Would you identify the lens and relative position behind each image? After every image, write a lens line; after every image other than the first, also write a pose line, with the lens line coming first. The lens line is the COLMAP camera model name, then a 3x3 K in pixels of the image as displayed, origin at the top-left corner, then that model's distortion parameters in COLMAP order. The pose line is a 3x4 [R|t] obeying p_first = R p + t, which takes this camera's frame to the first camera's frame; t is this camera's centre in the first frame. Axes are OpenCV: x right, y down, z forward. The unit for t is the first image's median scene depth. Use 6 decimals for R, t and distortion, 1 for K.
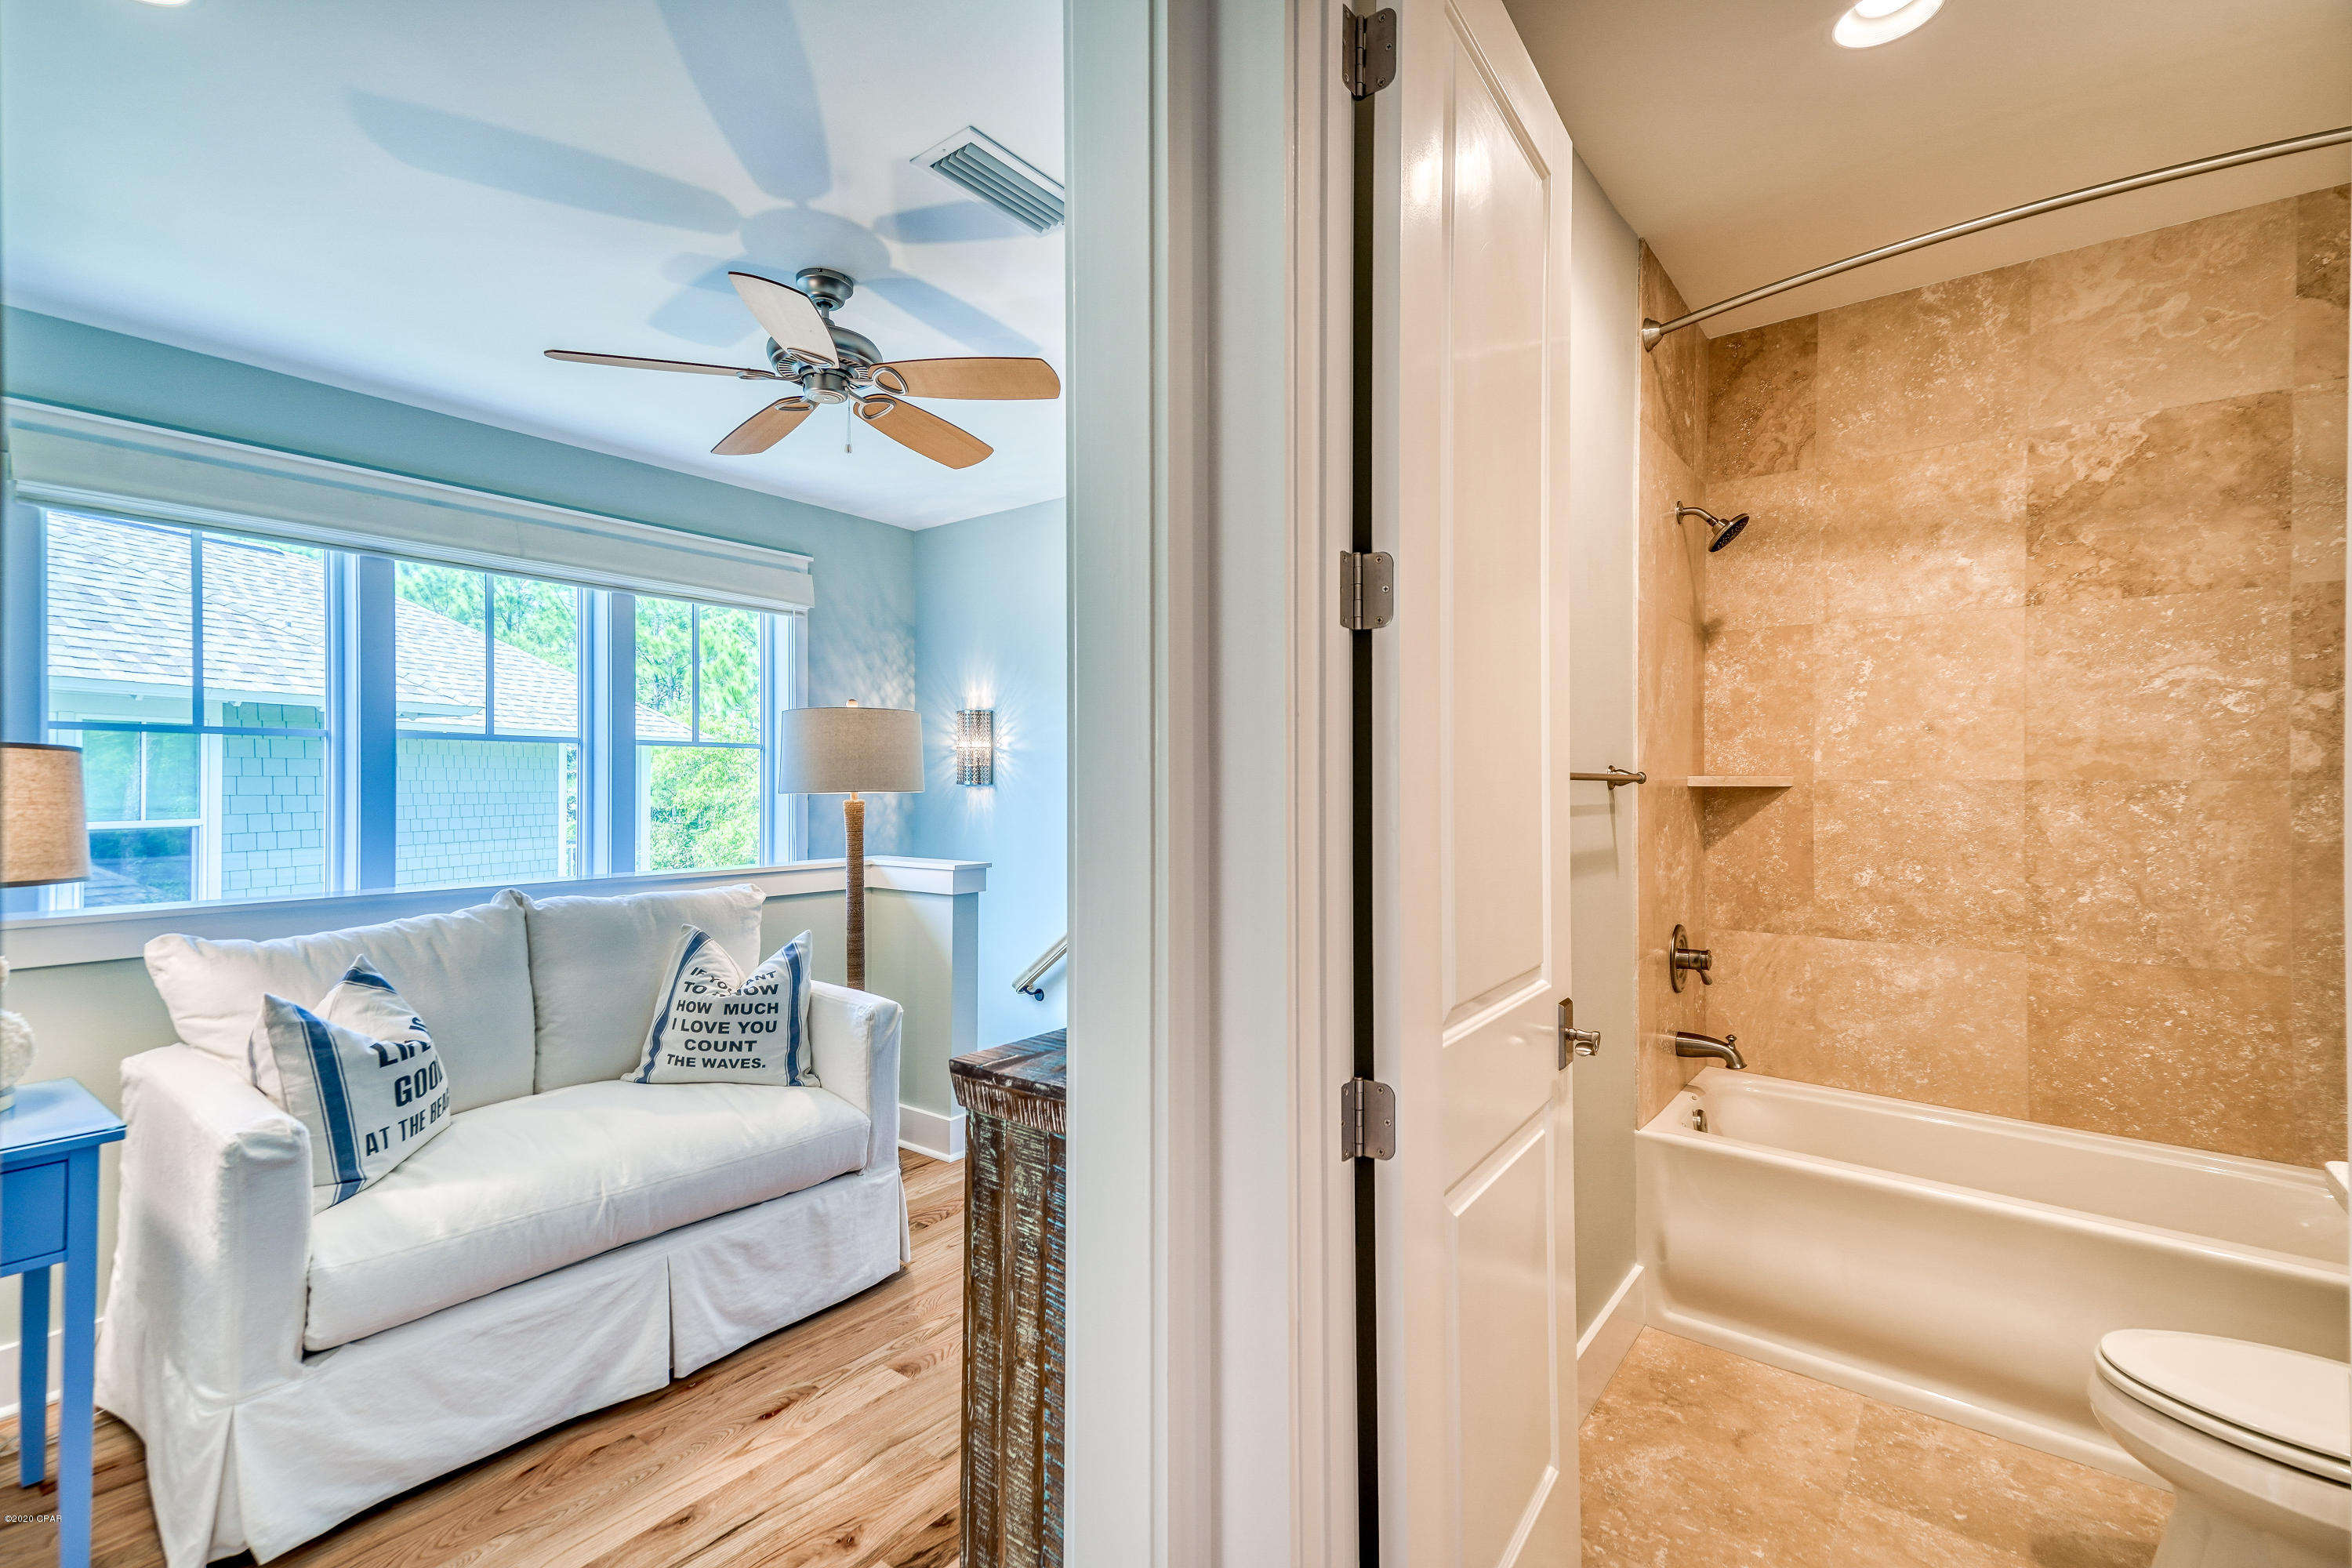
lens RADIAL K [[1067.7, 0, 1169.0], [0, 1067.7, 771.4], [0, 0, 1]] dist [0.048324, -0.003327]
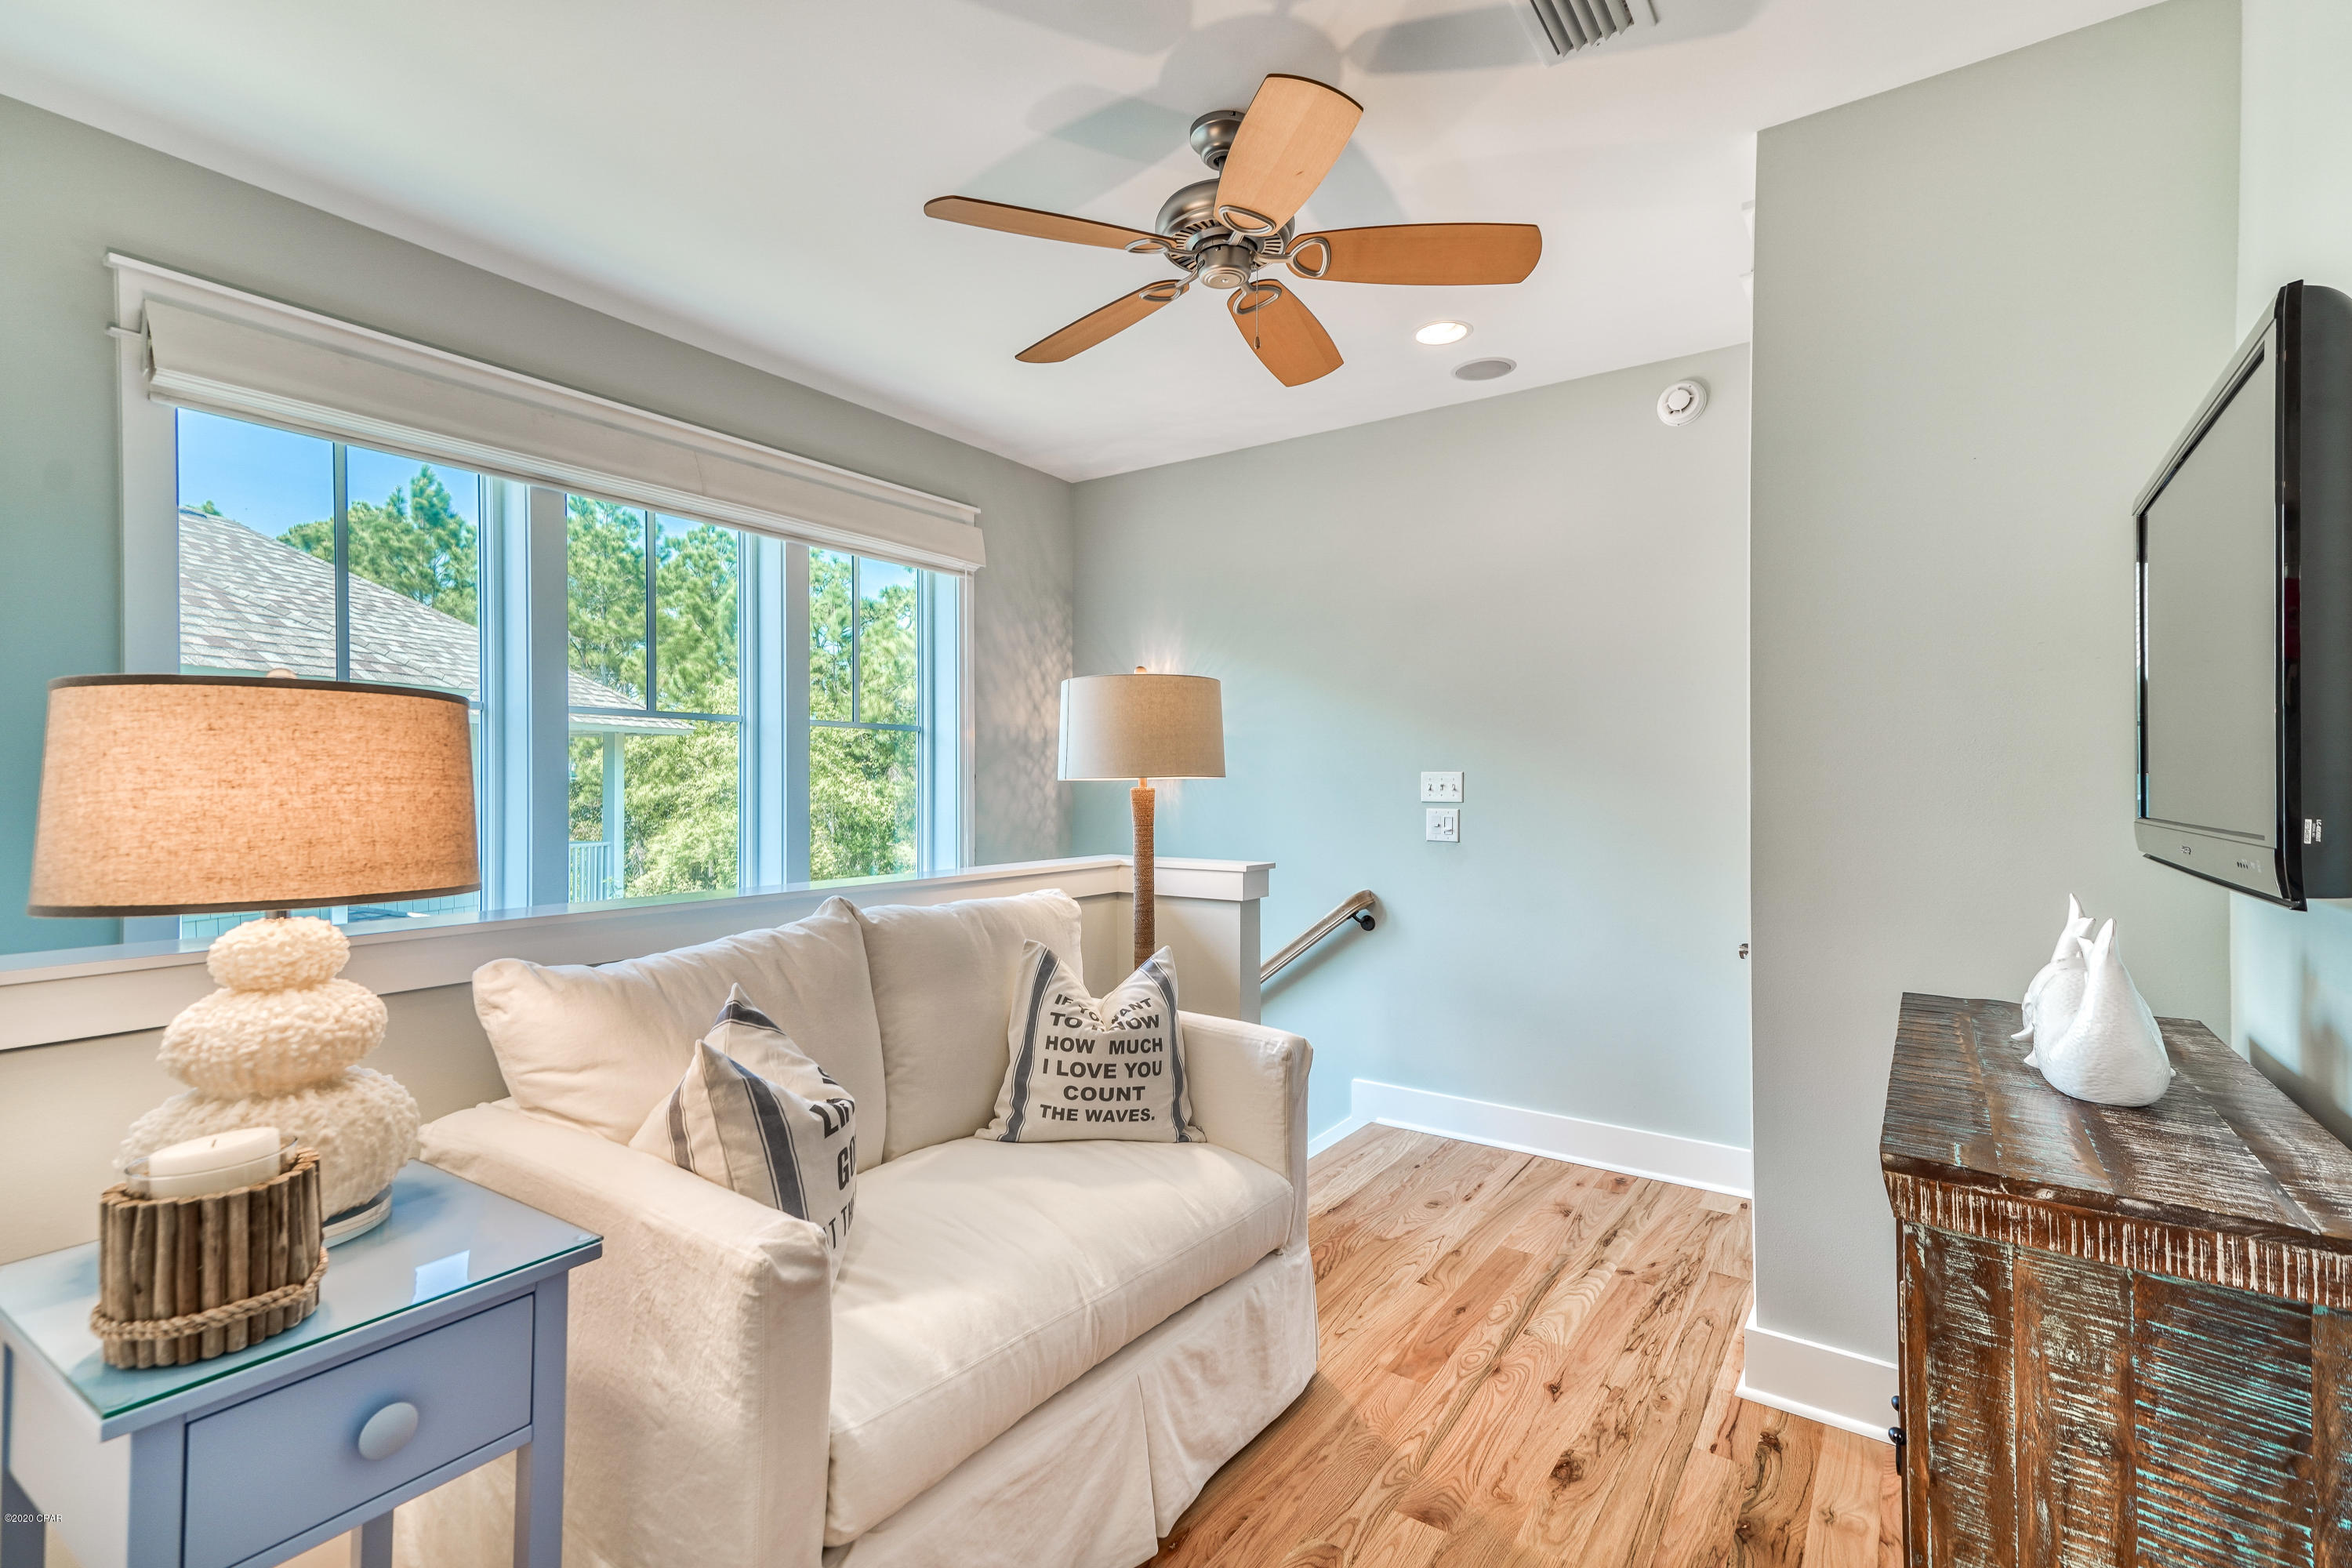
lens RADIAL K [[1108.0, 0, 1168.6], [0, 1108.0, 774.5], [0, 0, 1]] dist [0.051195, -0.010714]
pose [[0.998372, 0.001573, 0.057020, -0.421090], [-0.001892, 0.999983, 0.005540, 0.015216], [-0.057010, -0.005638, 0.998358, 0.184654]]
